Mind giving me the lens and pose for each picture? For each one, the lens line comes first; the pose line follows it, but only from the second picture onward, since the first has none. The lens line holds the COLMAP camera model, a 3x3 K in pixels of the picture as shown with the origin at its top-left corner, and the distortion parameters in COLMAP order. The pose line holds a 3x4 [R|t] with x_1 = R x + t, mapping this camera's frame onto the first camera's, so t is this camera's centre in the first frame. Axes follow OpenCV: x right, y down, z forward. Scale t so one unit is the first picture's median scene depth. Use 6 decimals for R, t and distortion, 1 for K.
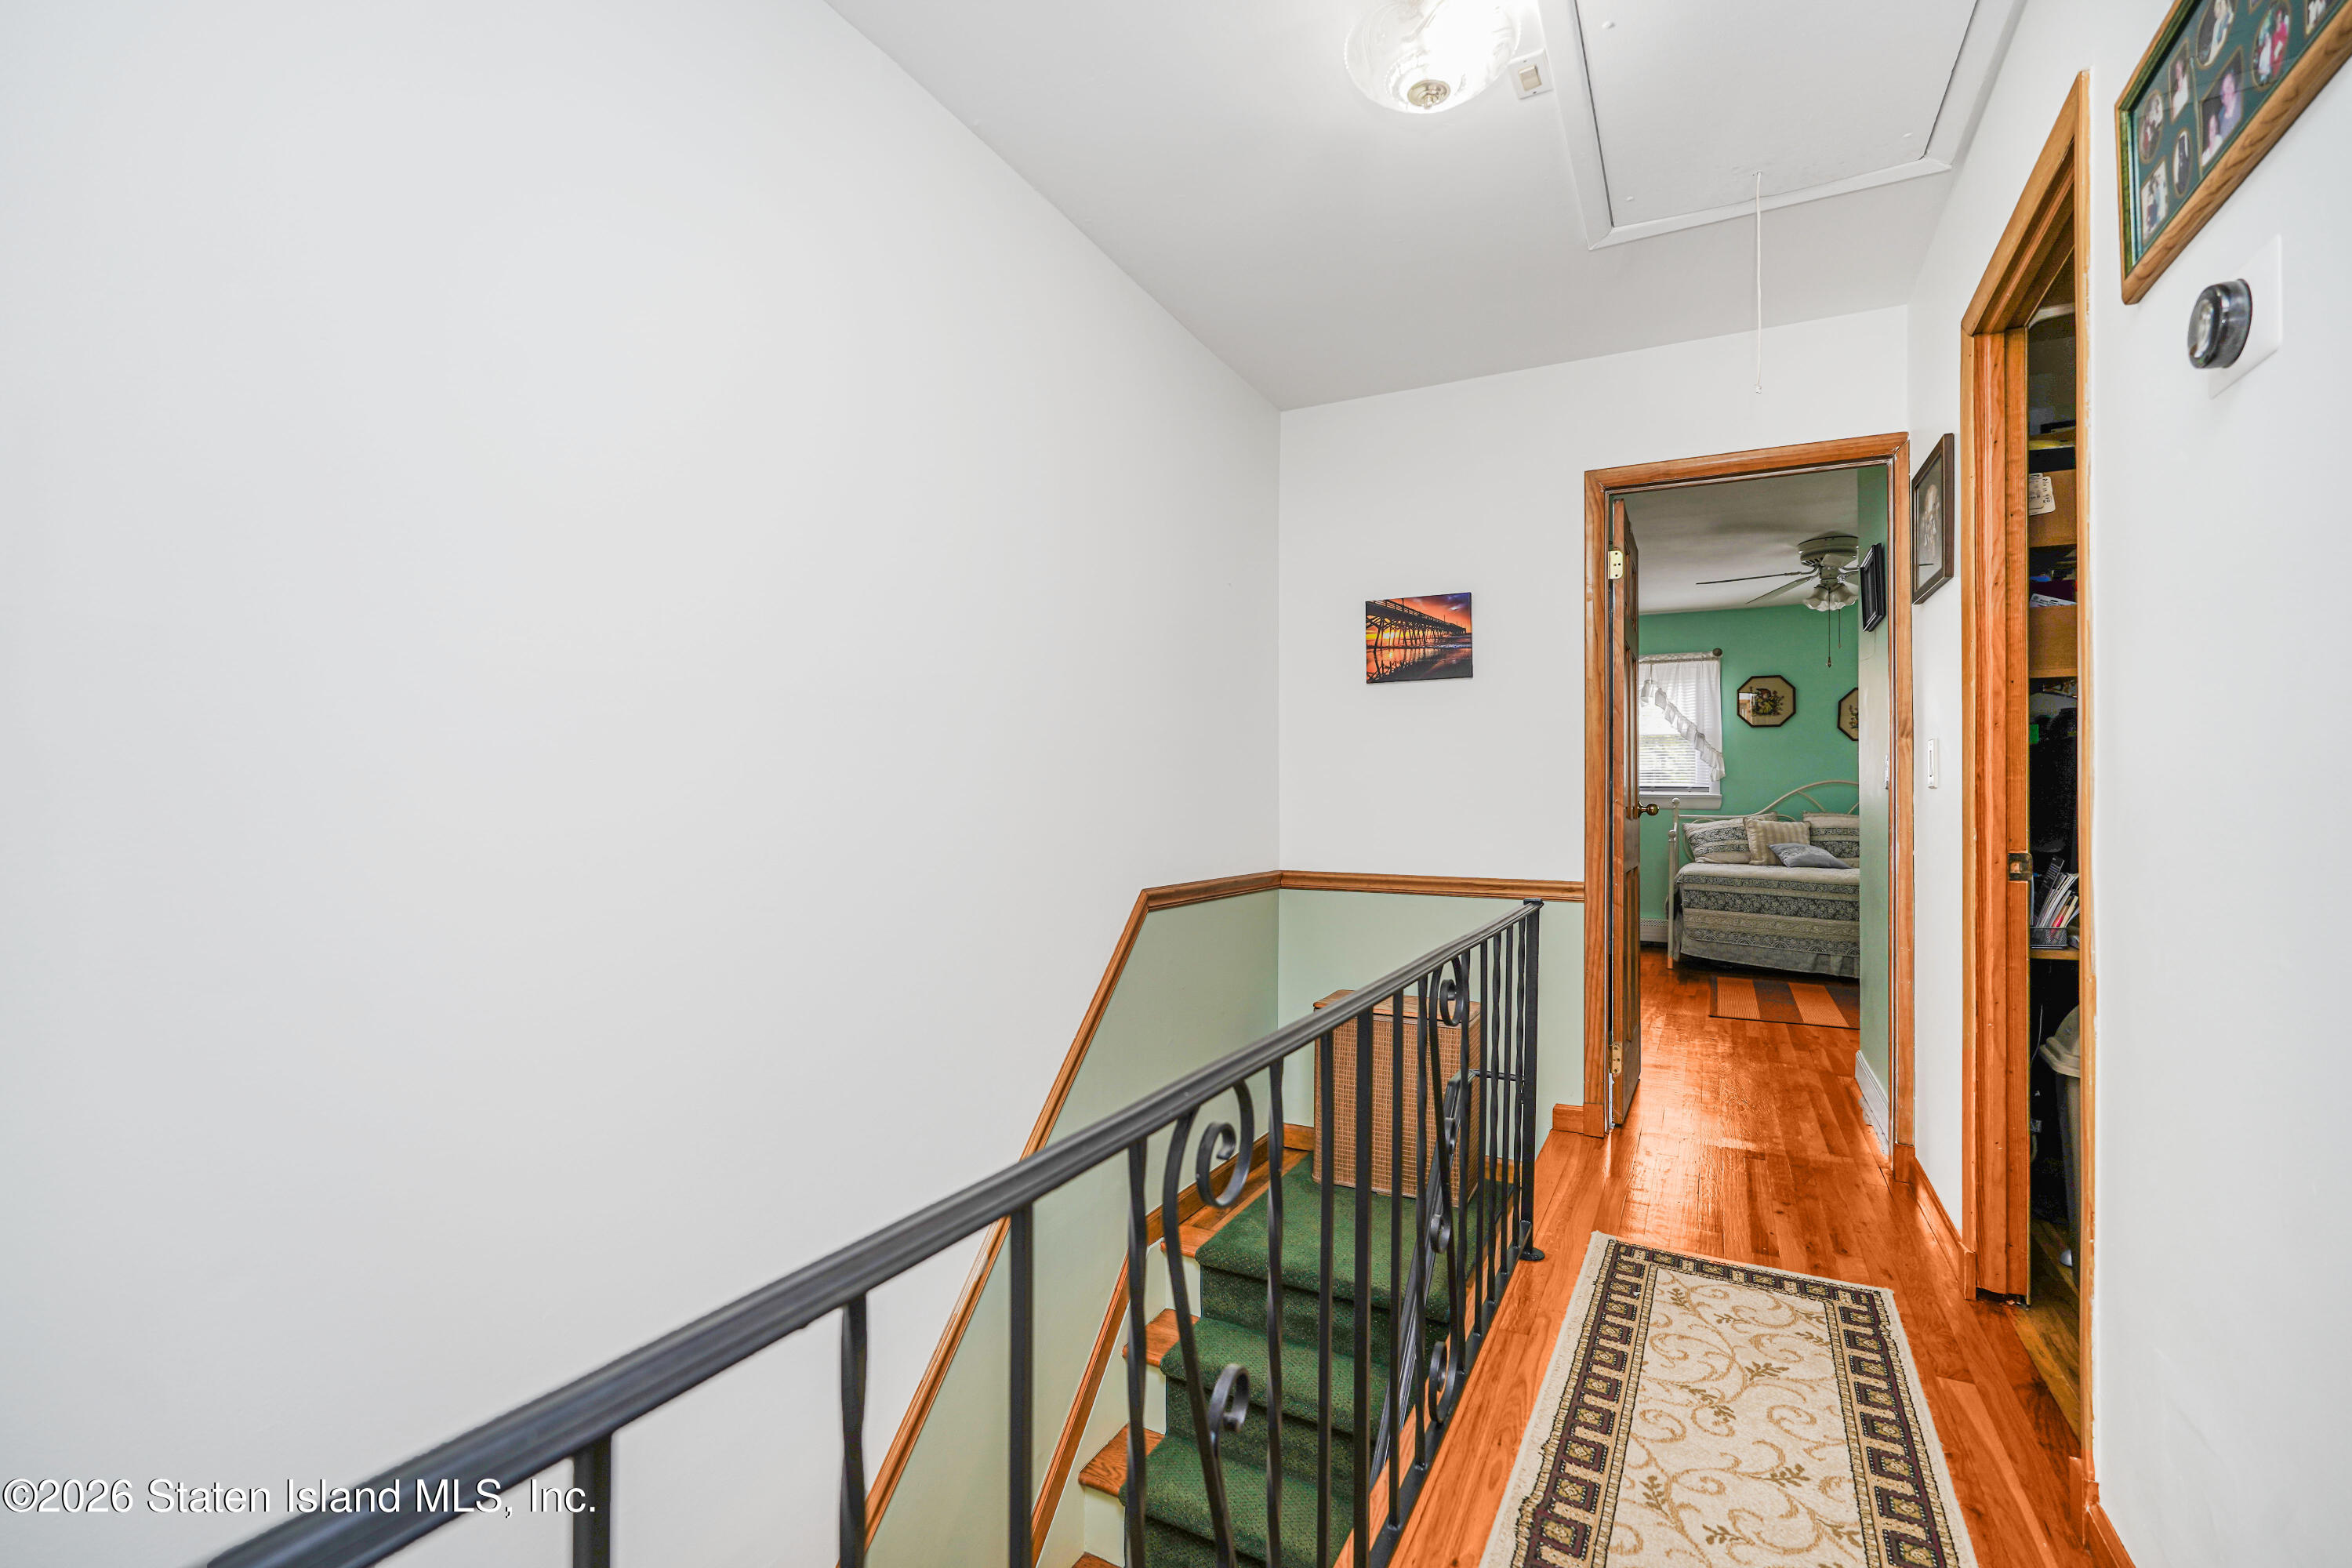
lens RADIAL K [[1062.5, 0, 1180.2], [0, 1062.5, 785.2], [0, 0, 1]] dist [-0.001854, 0.003513]
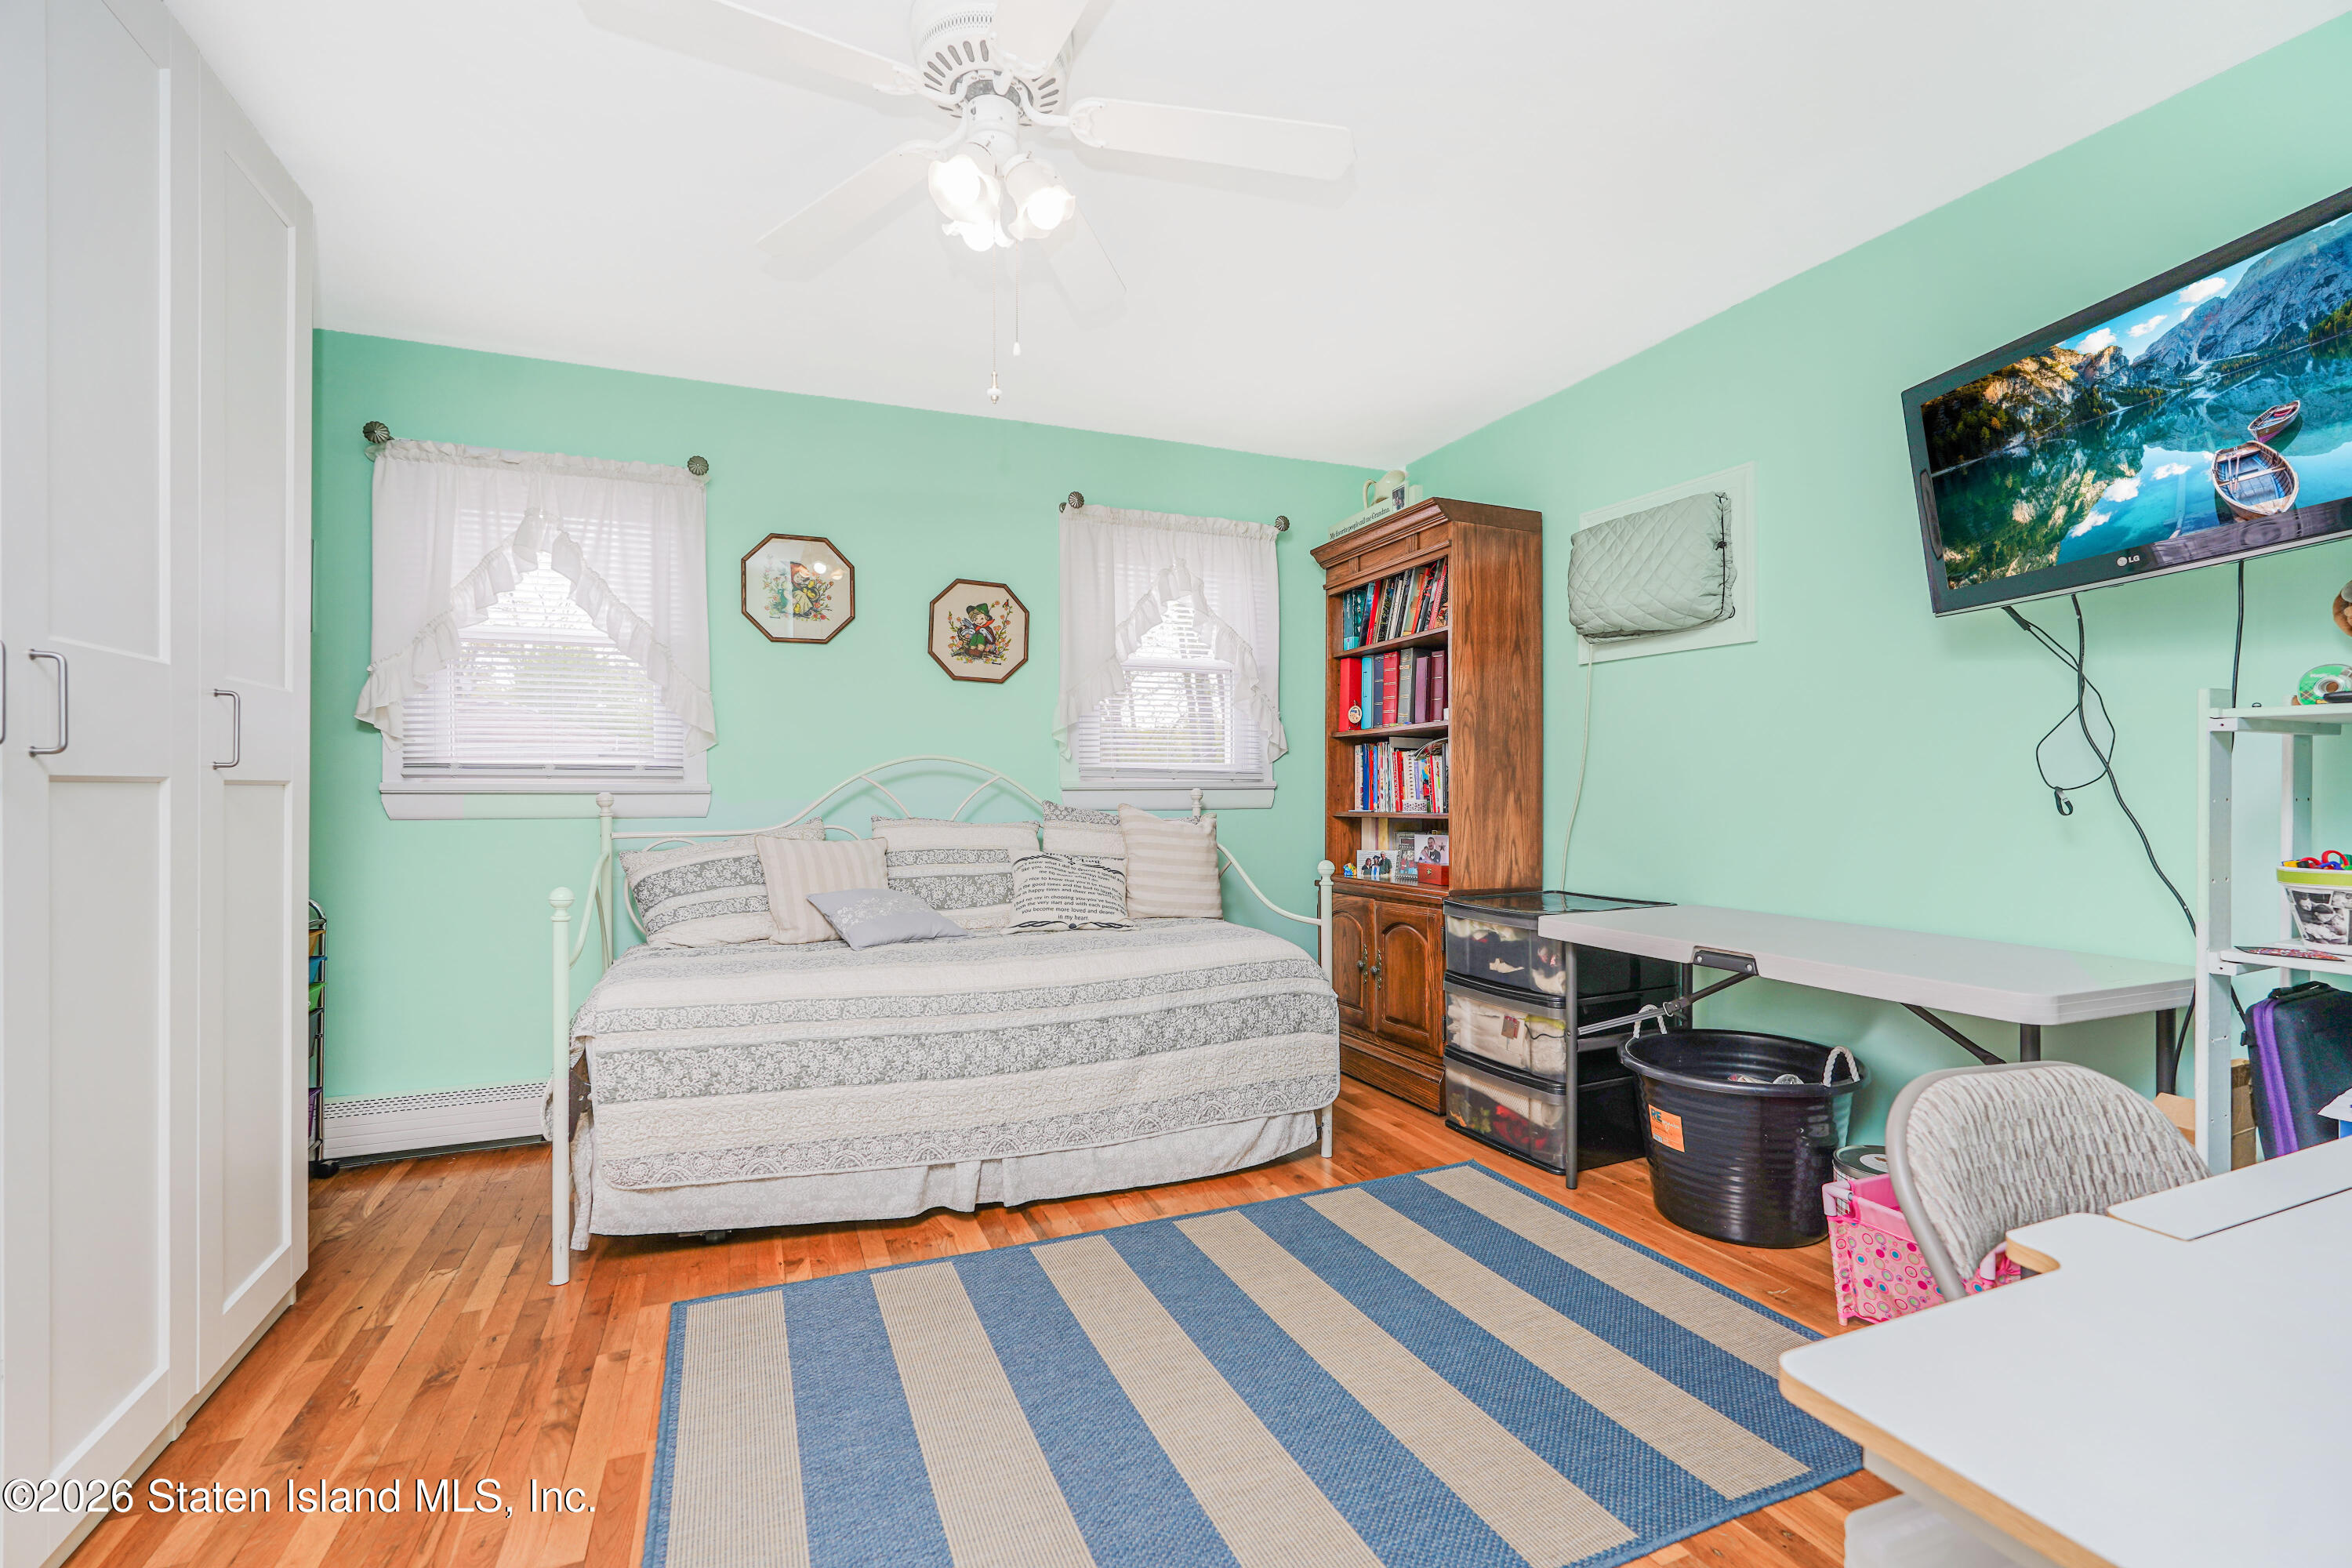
lens RADIAL K [[1062.5, 0, 1179.9], [0, 1062.5, 775.6], [0, 0, 1]] dist [-0.001854, 0.003513]
pose [[0.643400, -0.001587, 0.765528, 0.295413], [0.000791, 0.999999, 0.001407, 0.004996], [-0.765529, -0.000300, 0.643401, 0.561006]]
